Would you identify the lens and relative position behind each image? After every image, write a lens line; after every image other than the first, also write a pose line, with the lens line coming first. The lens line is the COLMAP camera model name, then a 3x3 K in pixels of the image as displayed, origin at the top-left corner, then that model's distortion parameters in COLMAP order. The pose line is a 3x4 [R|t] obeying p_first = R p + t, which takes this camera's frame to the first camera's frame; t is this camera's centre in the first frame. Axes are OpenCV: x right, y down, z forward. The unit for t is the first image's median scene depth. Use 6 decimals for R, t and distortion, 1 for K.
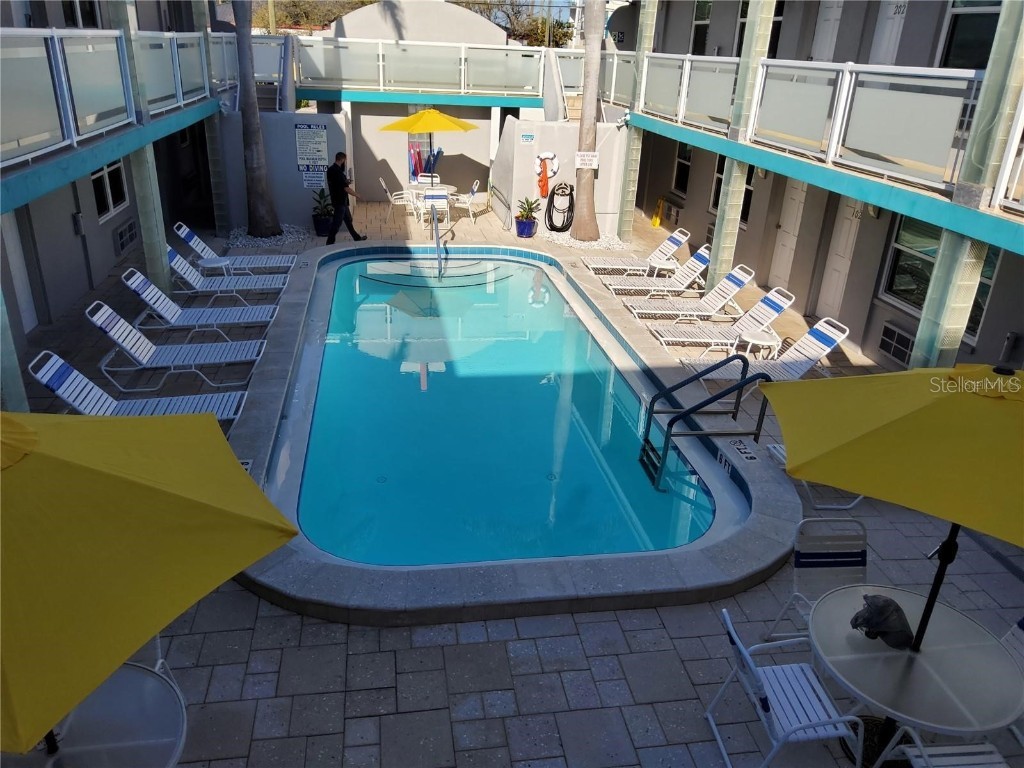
lens RADIAL K [[767.7, 0, 512.4], [0, 767.7, 386.6], [0, 0, 1]] dist [0.021441, -0.052616]
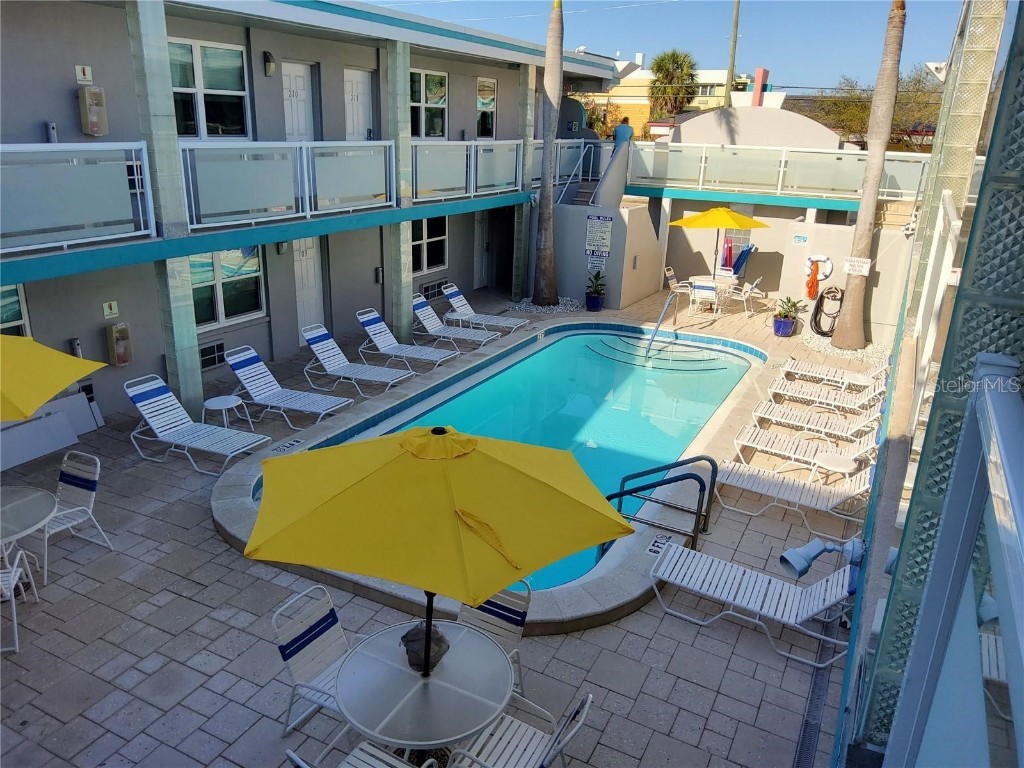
lens RADIAL K [[767.7, 0, 513.2], [0, 767.7, 384.0], [0, 0, 1]] dist [0.021441, -0.052616]
pose [[0.807352, 0.168410, -0.565527, 0.302995], [-0.233881, 0.971239, -0.044663, -0.012544], [0.541740, 0.168325, 0.823520, 0.019731]]
